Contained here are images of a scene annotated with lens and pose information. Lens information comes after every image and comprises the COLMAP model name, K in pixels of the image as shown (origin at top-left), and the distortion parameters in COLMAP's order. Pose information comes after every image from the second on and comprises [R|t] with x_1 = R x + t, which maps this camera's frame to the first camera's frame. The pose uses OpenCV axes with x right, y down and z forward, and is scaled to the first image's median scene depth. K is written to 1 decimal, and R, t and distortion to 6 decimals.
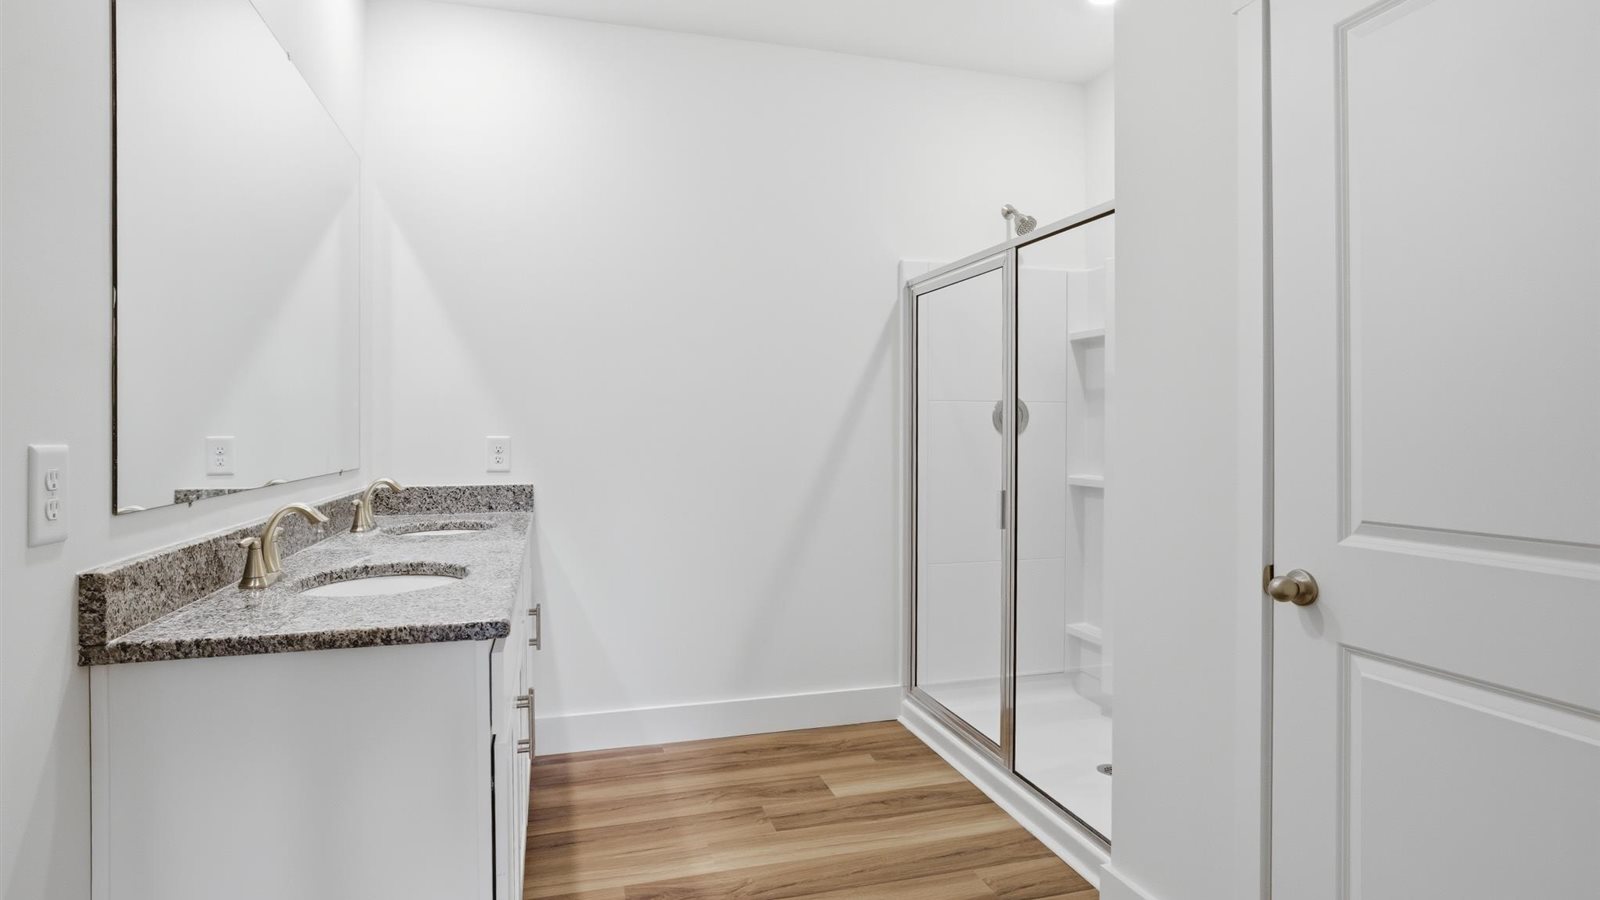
lens RADIAL K [[823.1, 0, 800.2], [0, 823.1, 436.2], [0, 0, 1]] dist [-0.002040, 0.000019]
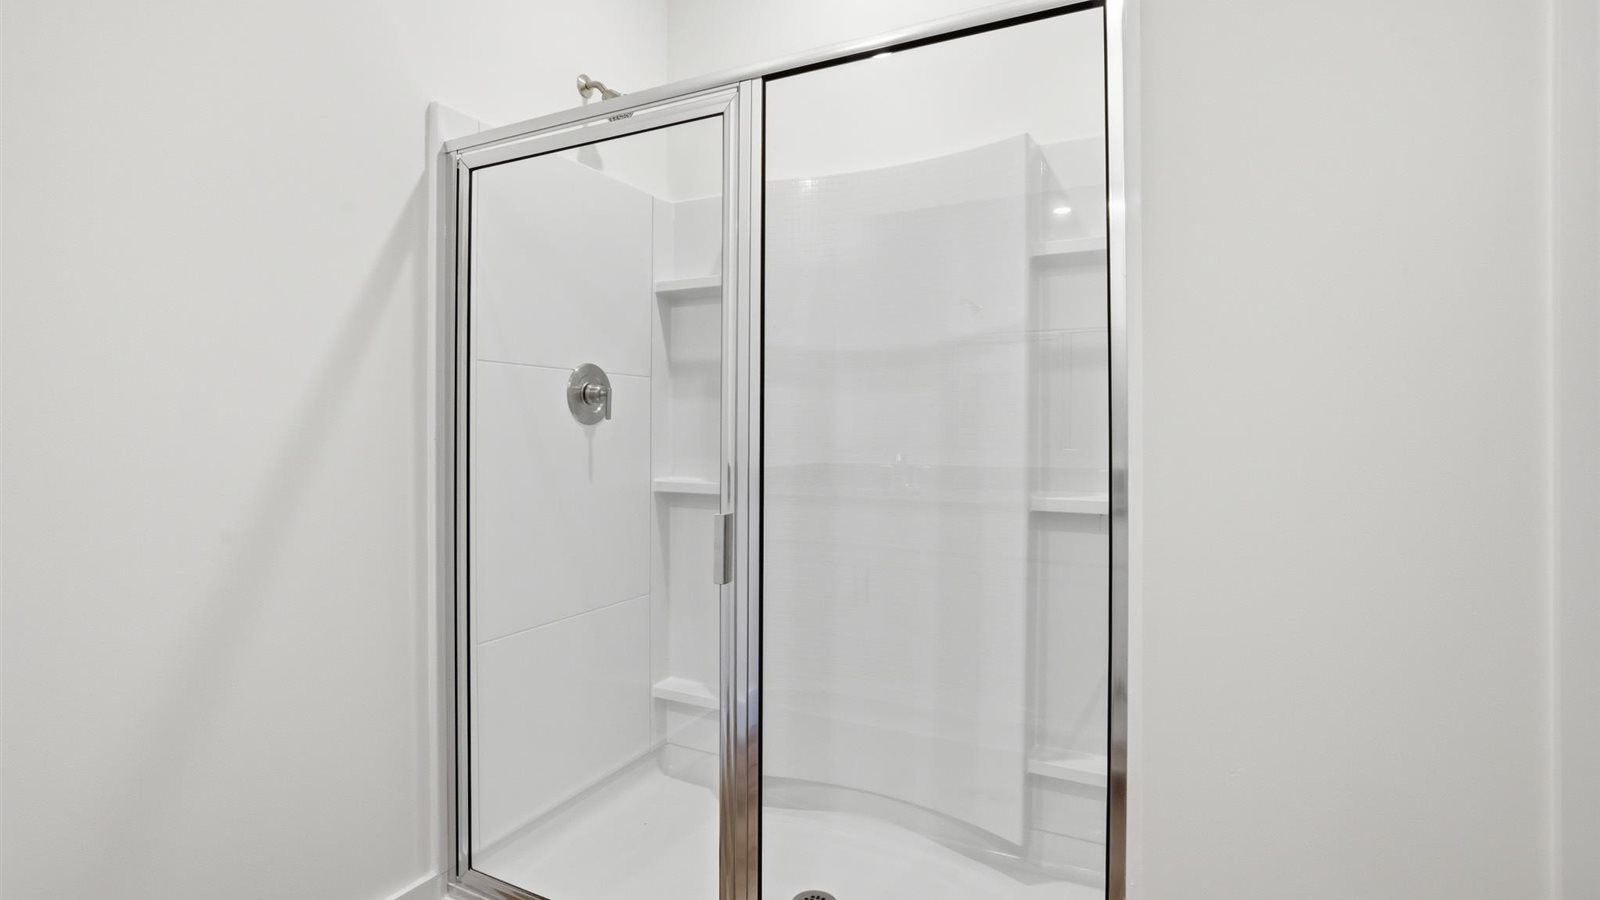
lens RADIAL K [[771.3, 0, 800.8], [0, 771.3, 432.6], [0, 0, 1]] dist [-0.018054, -0.000031]
pose [[0.704255, -0.003735, 0.709938, -0.071498], [0.004672, 0.999989, 0.000626, 0.008061], [-0.709932, 0.002876, 0.704264, 0.487395]]
